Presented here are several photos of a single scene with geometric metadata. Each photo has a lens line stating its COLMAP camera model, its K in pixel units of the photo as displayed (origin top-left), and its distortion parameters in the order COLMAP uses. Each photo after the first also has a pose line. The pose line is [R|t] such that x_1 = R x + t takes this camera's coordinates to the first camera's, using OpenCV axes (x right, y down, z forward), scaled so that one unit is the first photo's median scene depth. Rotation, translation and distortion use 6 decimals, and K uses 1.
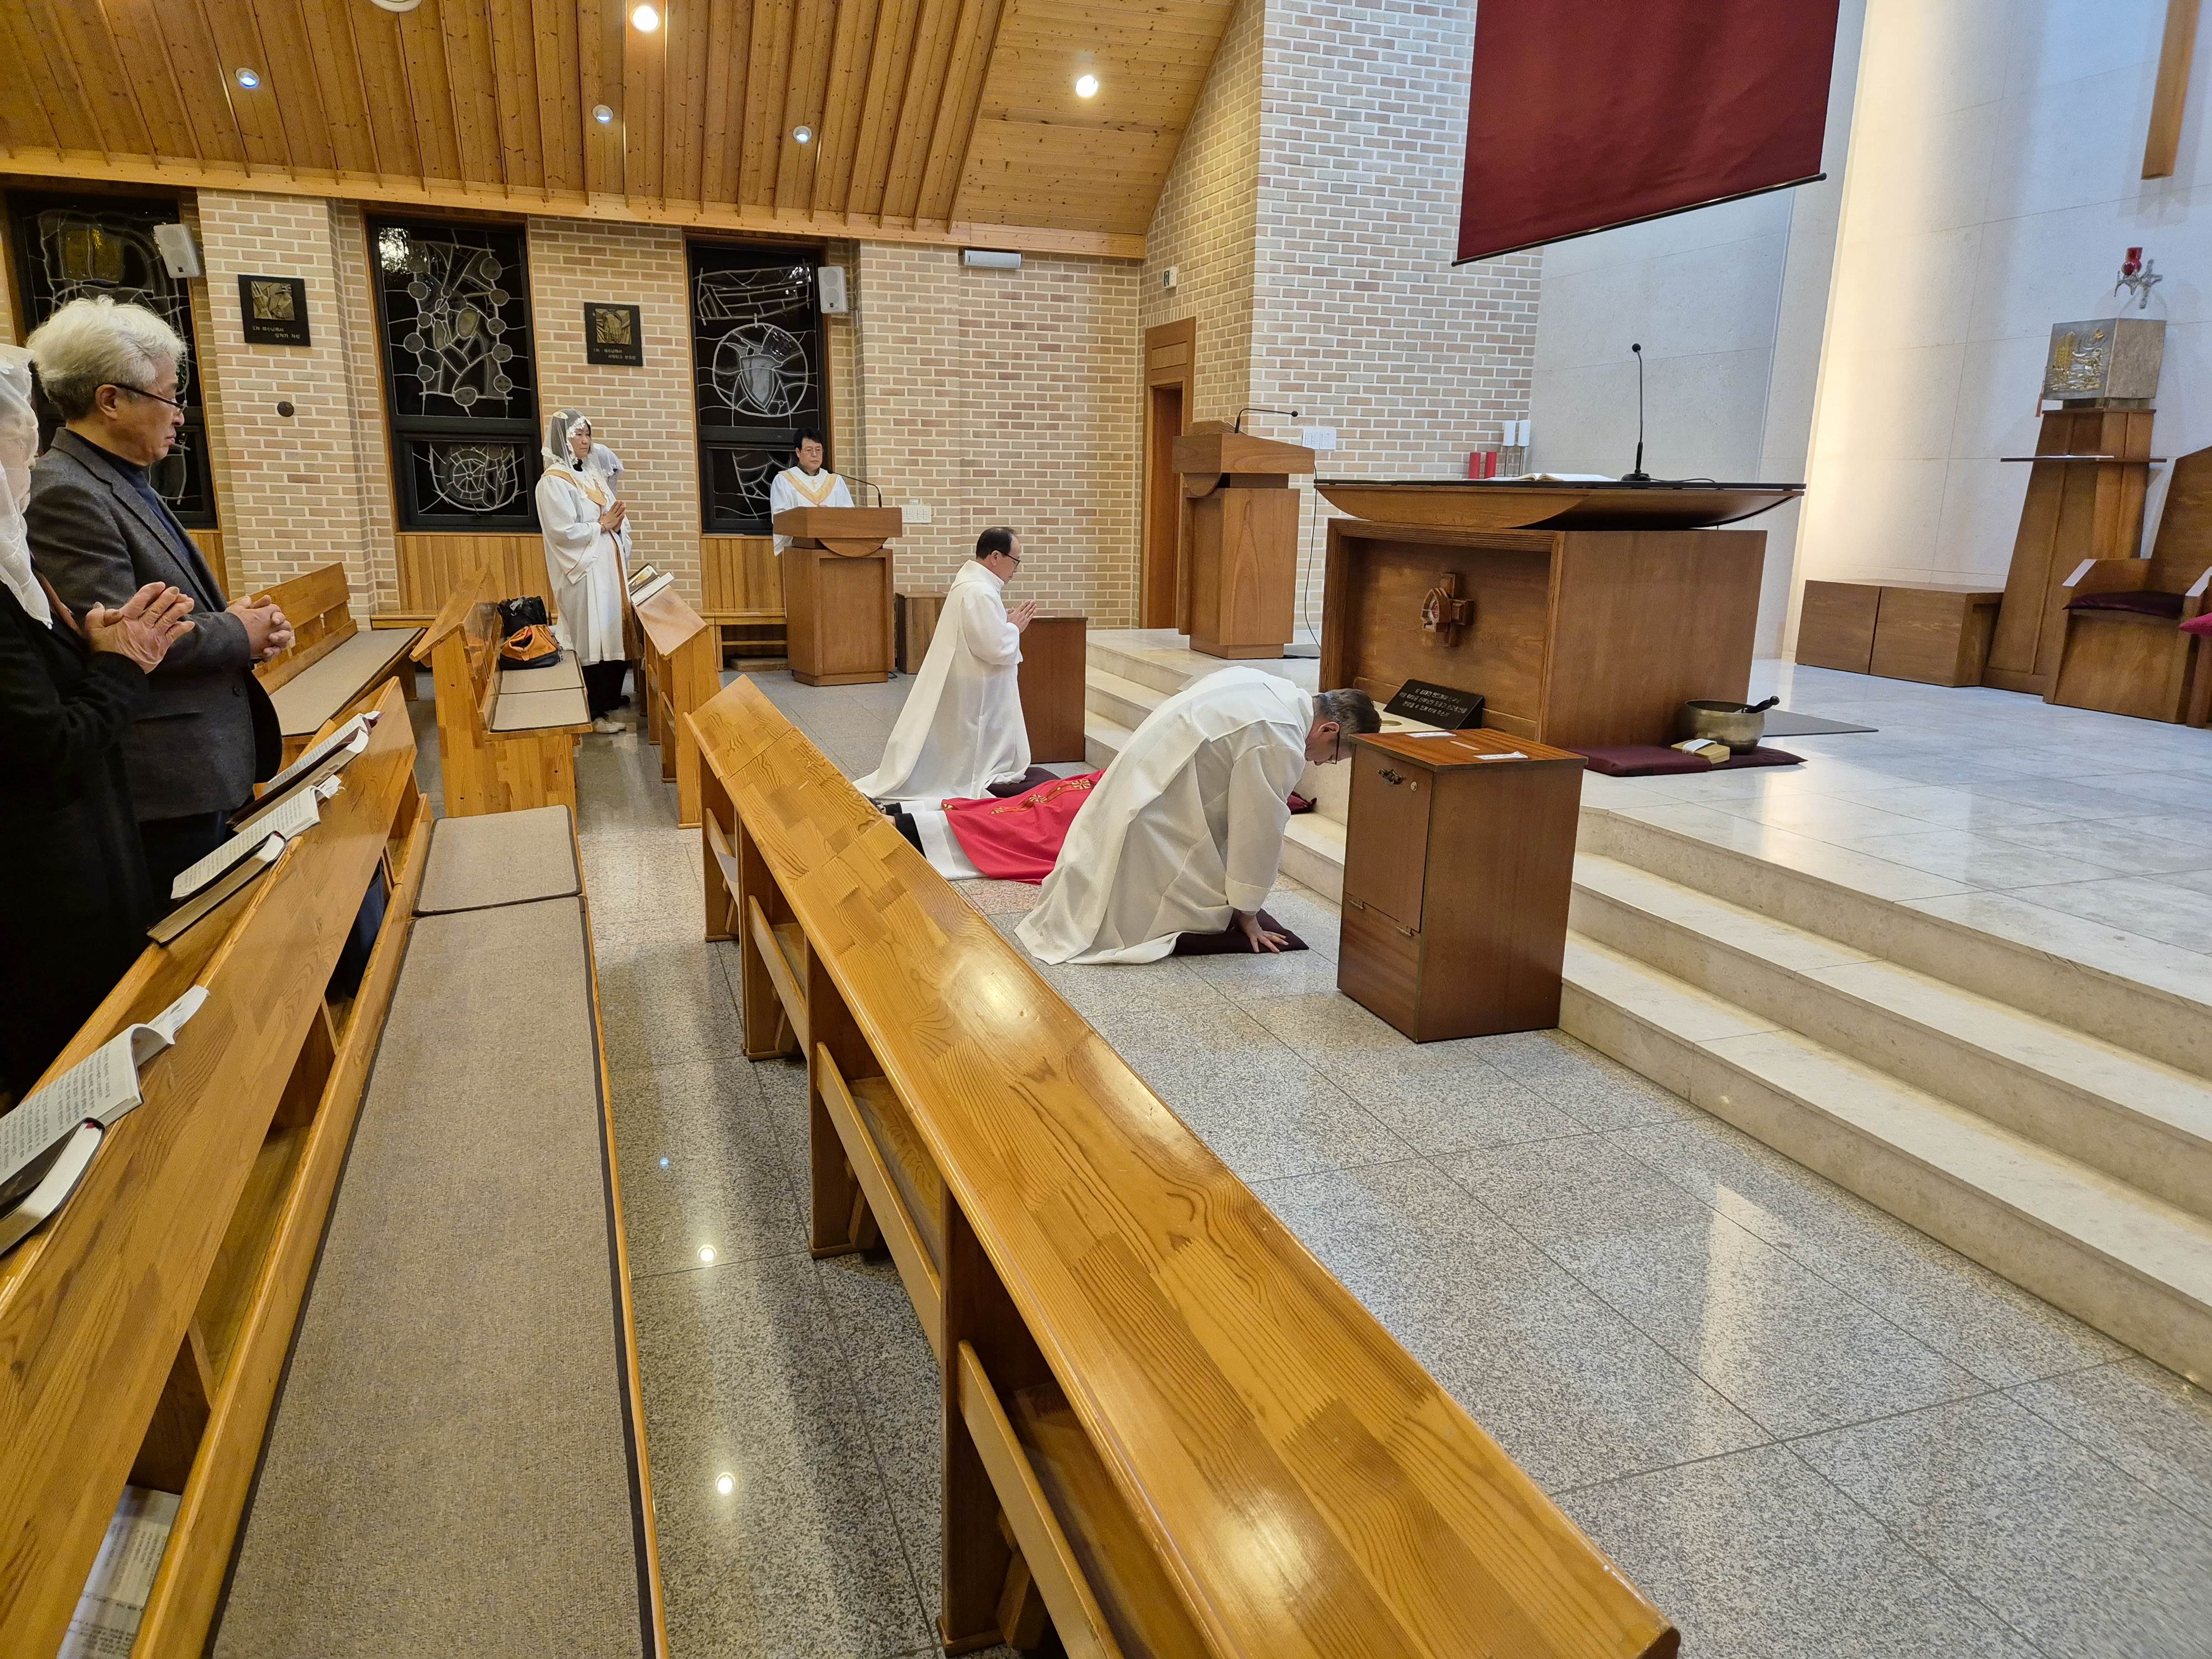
lens RADIAL K [[1476.5, 0, 1096.1], [0, 1476.5, 824.8], [0, 0, 1]] dist [0.080687, -0.066626]
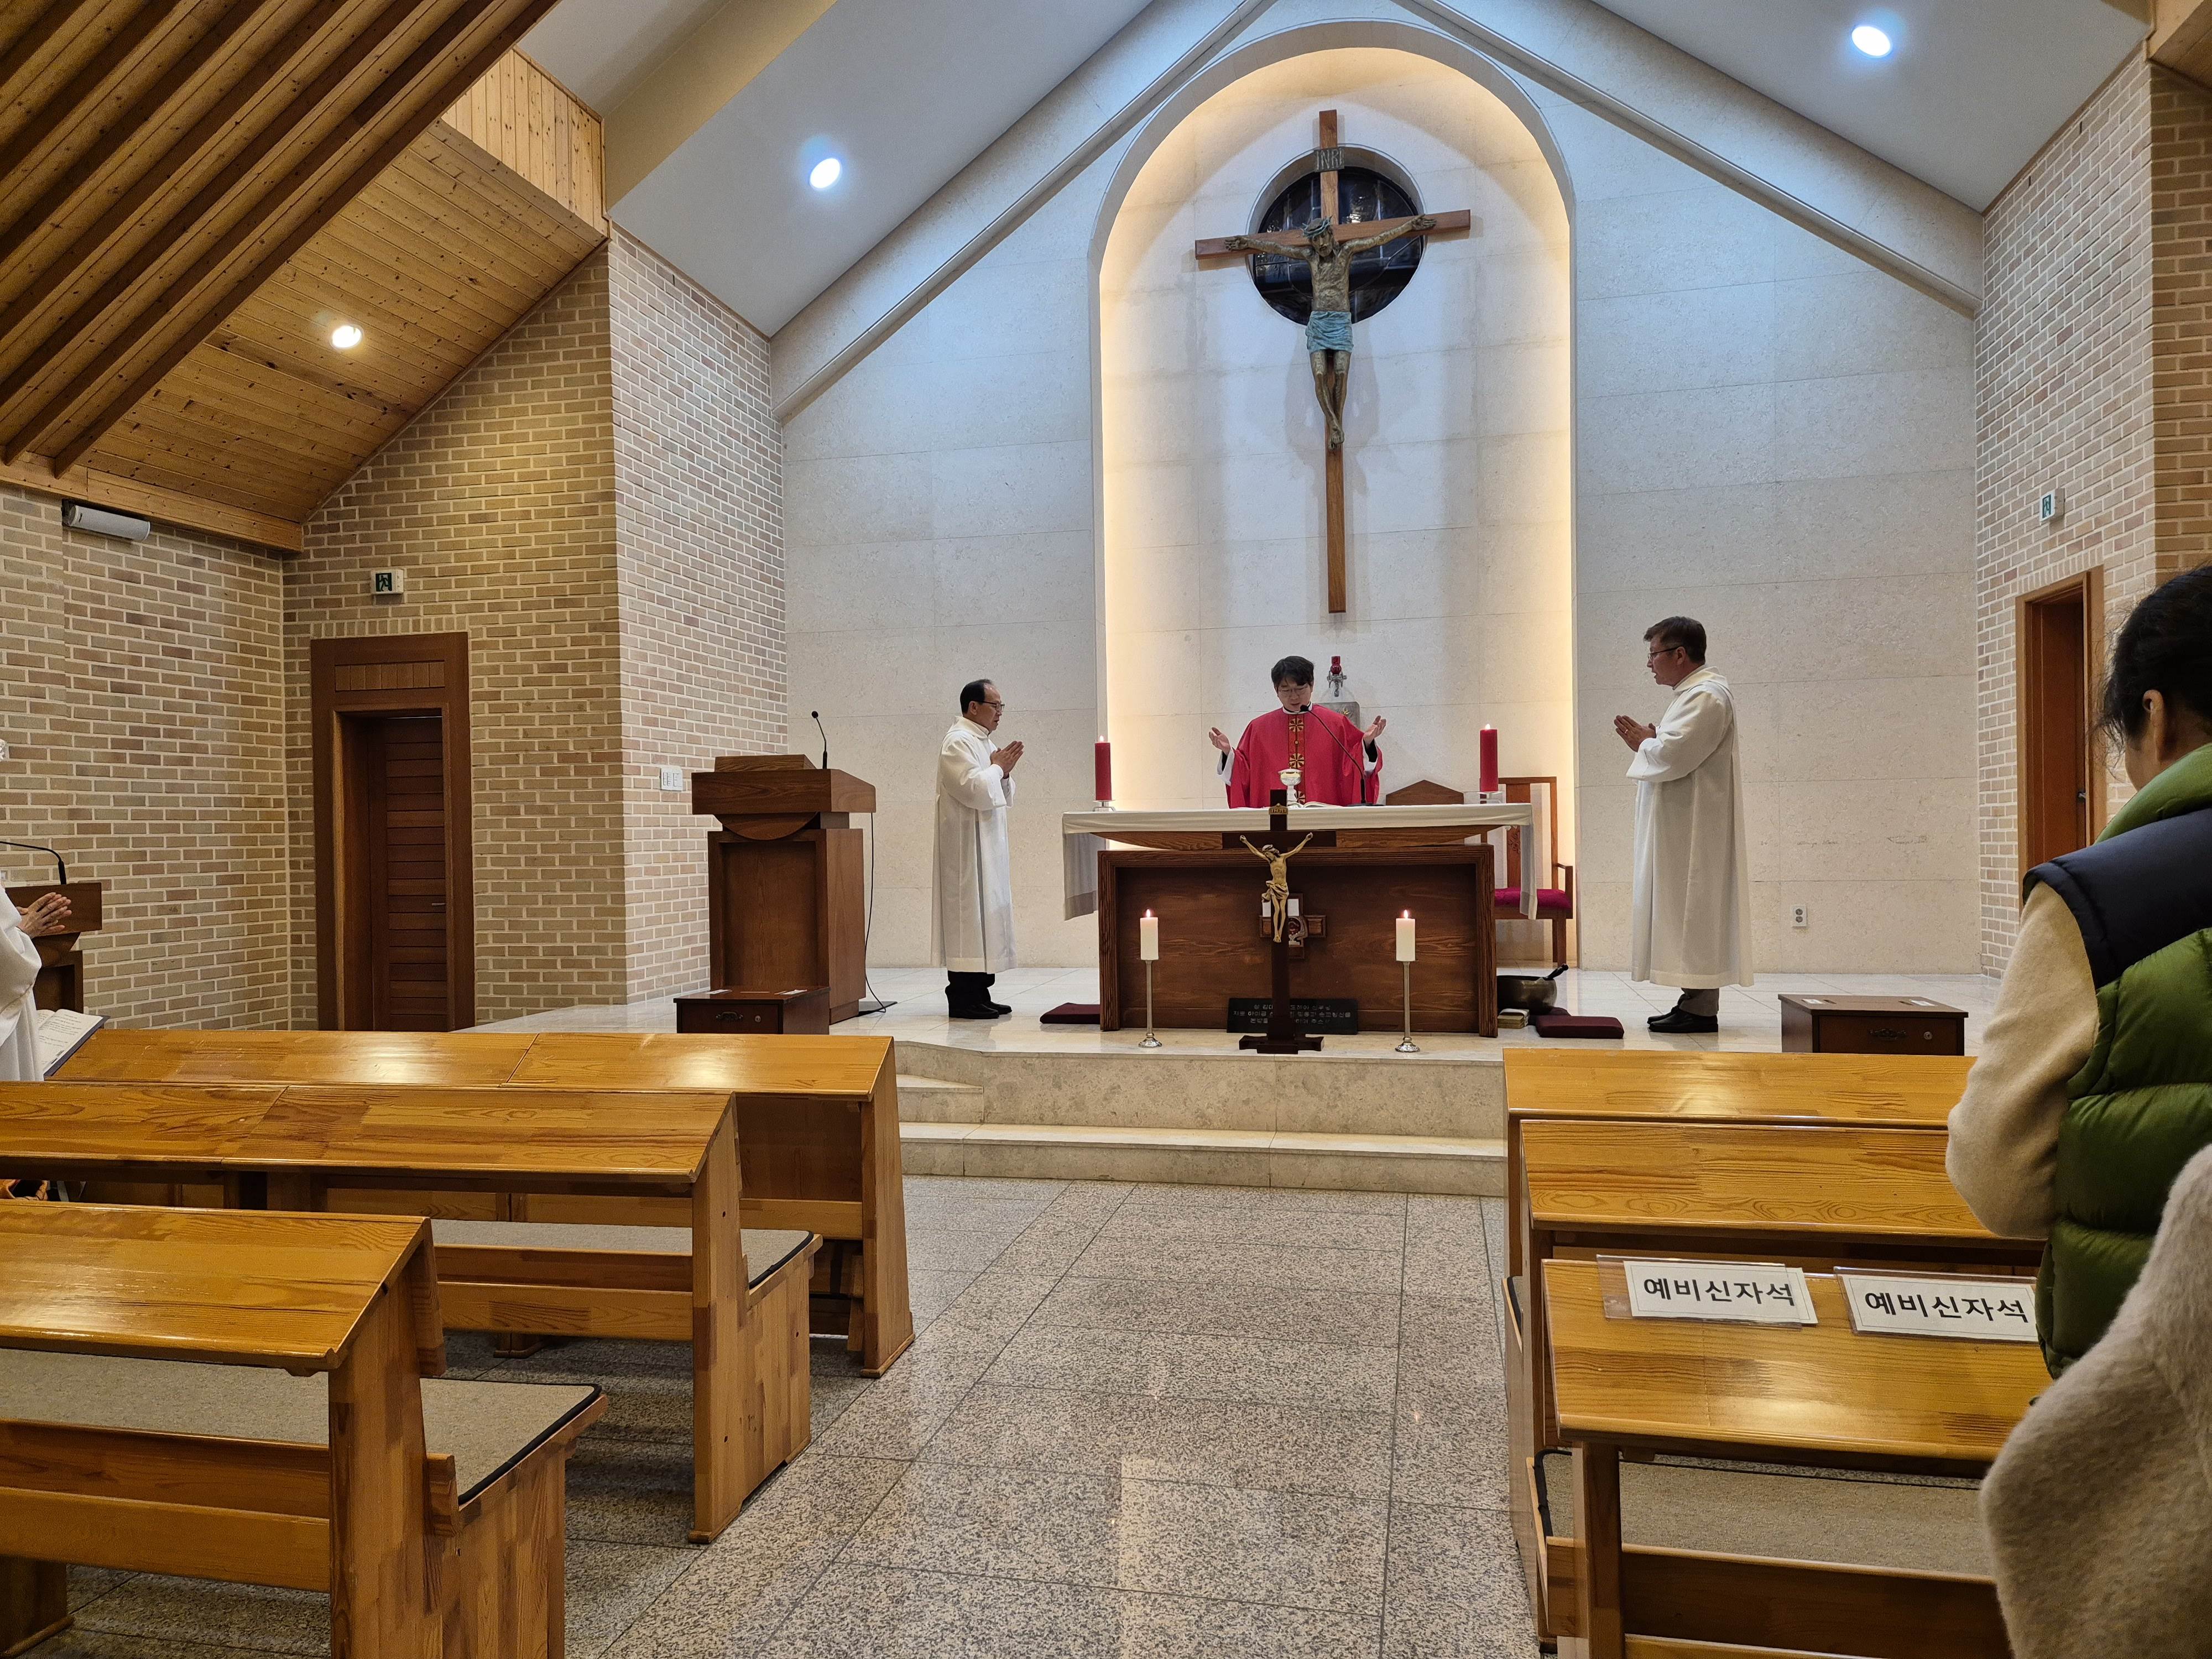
lens RADIAL K [[1474.6, 0, 1102.4], [0, 1474.6, 832.7], [0, 0, 1]] dist [0.082686, -0.068477]
pose [[0.522229, -0.026153, 0.852404, -0.486852], [0.218740, 0.970199, -0.104245, -0.084481], [-0.824275, 0.240895, 0.512386, 0.360886]]
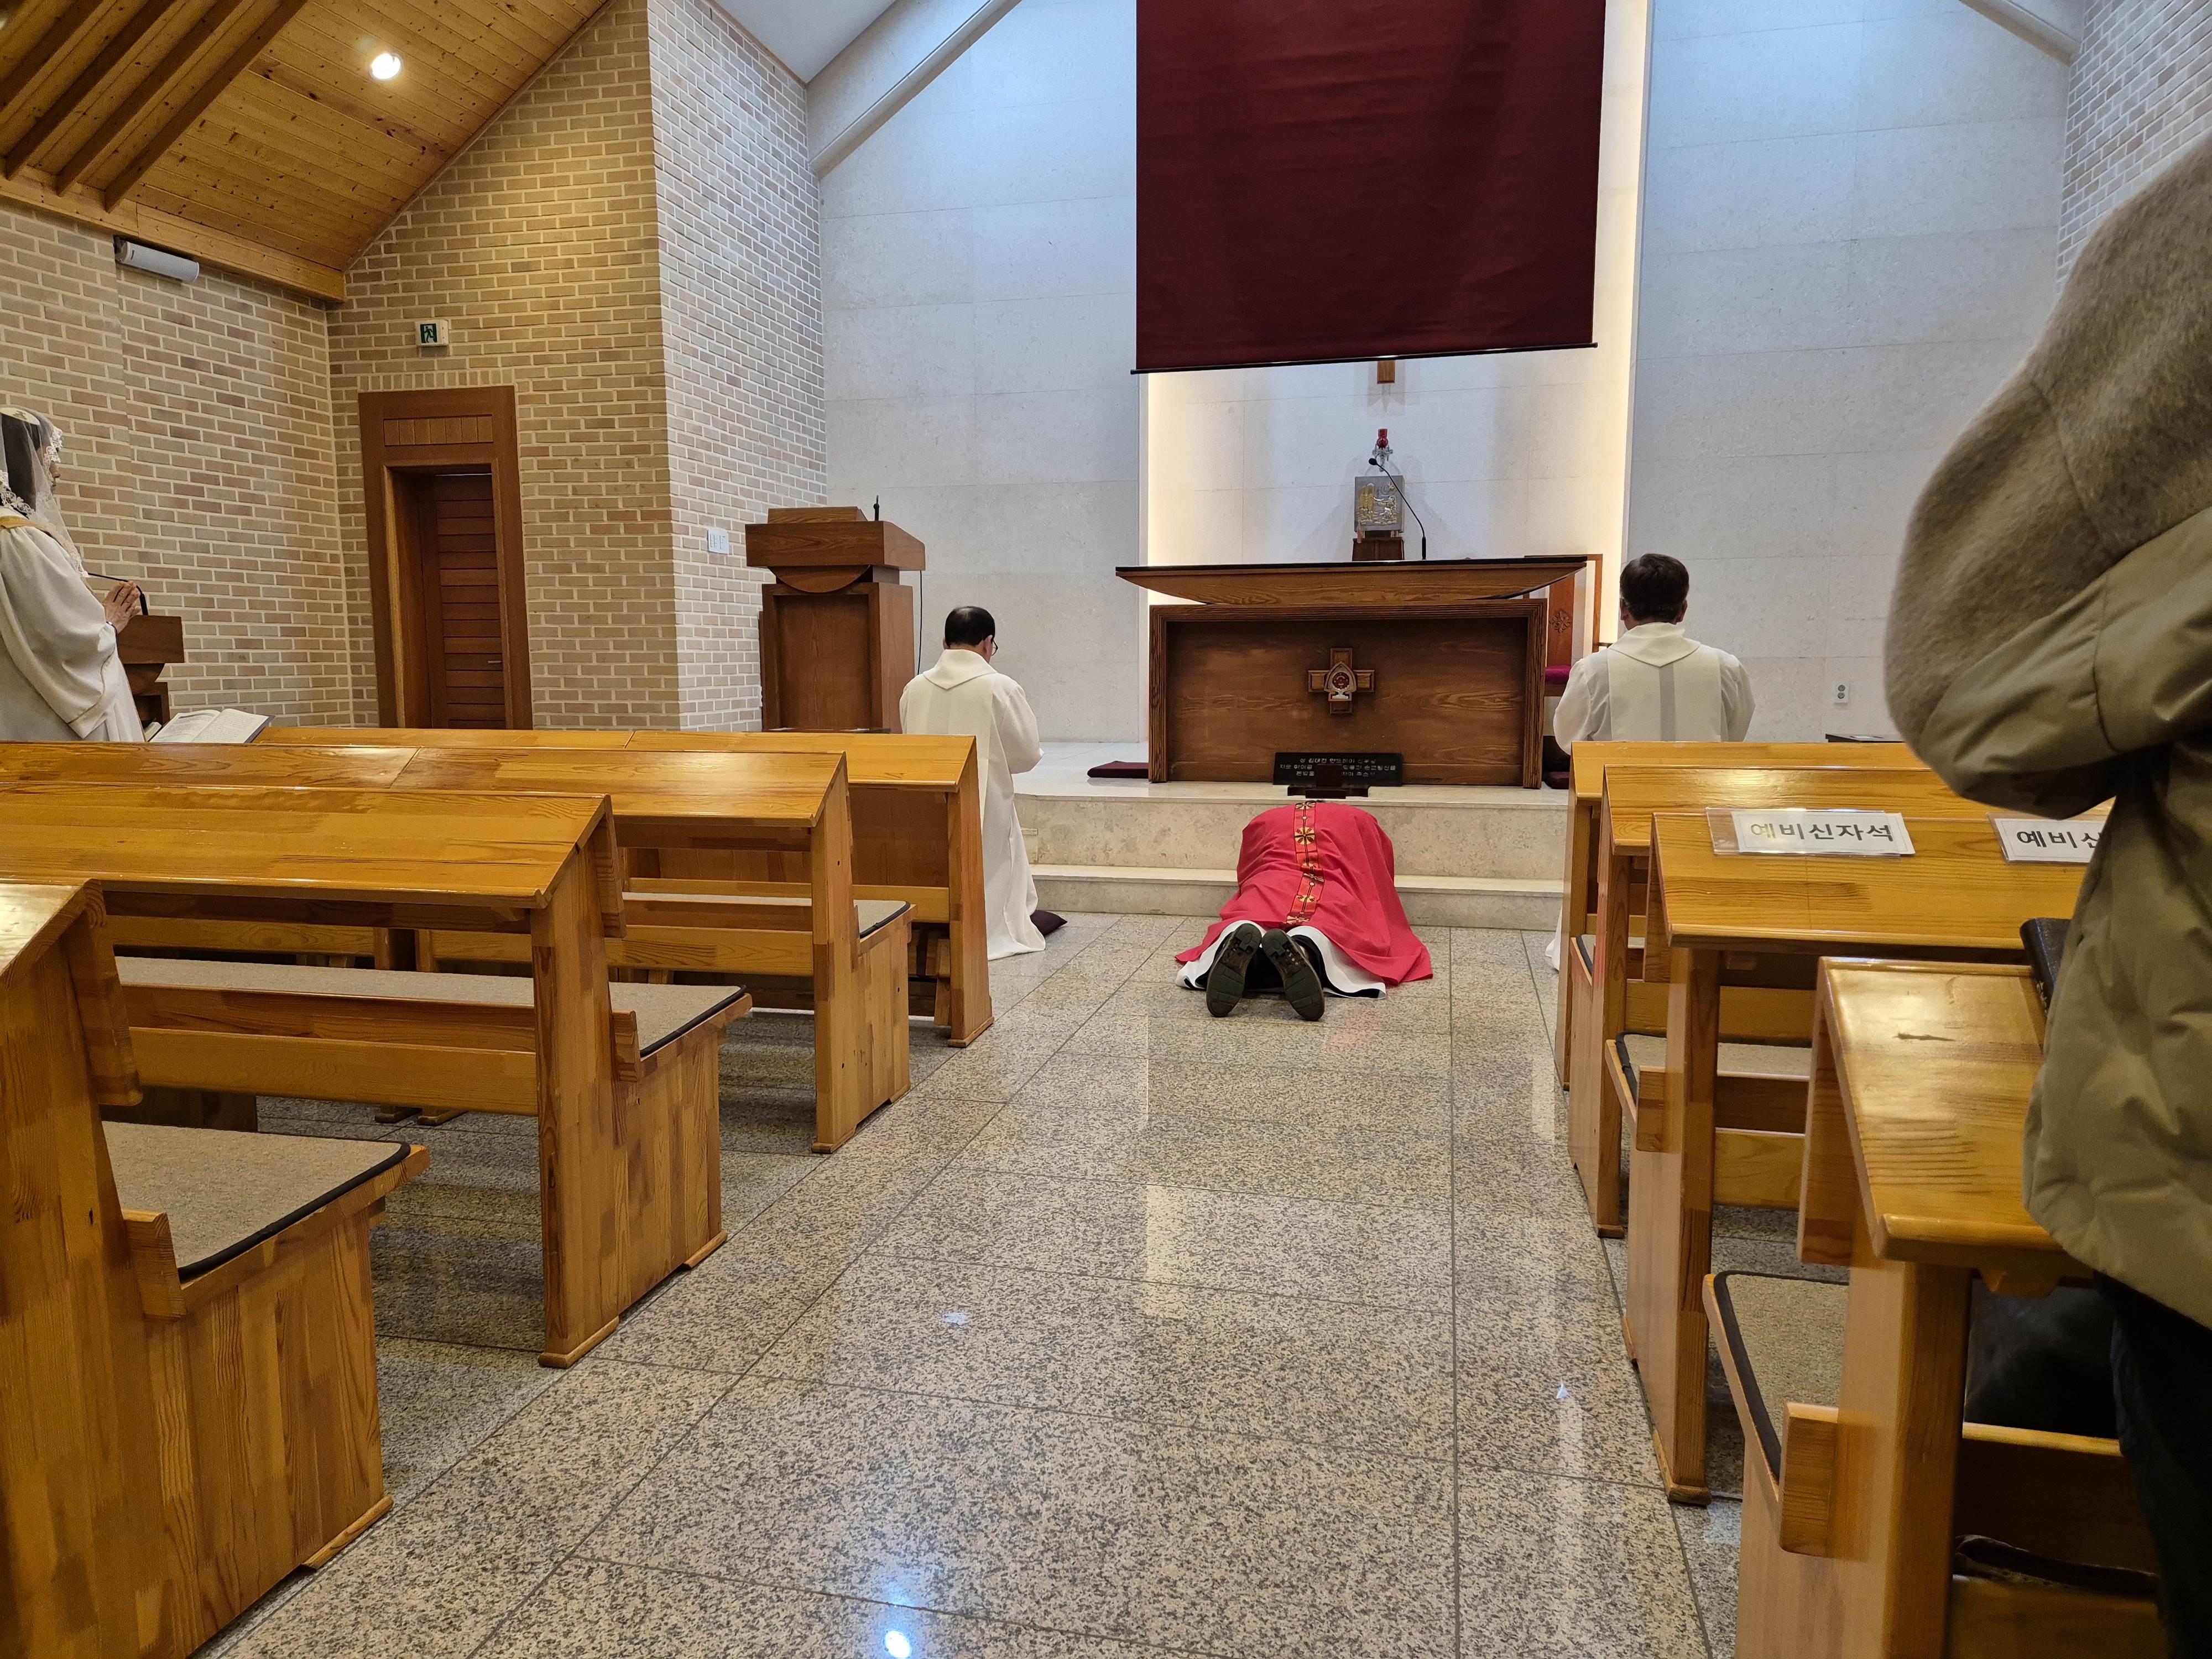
lens RADIAL K [[1476.2, 0, 1084.7], [0, 1476.2, 822.2], [0, 0, 1]] dist [0.081026, -0.067221]
pose [[0.540068, -0.113658, 0.833912, -0.510347], [0.203929, 0.978985, 0.001360, -0.054637], [-0.816541, 0.169324, 0.551896, 0.375991]]
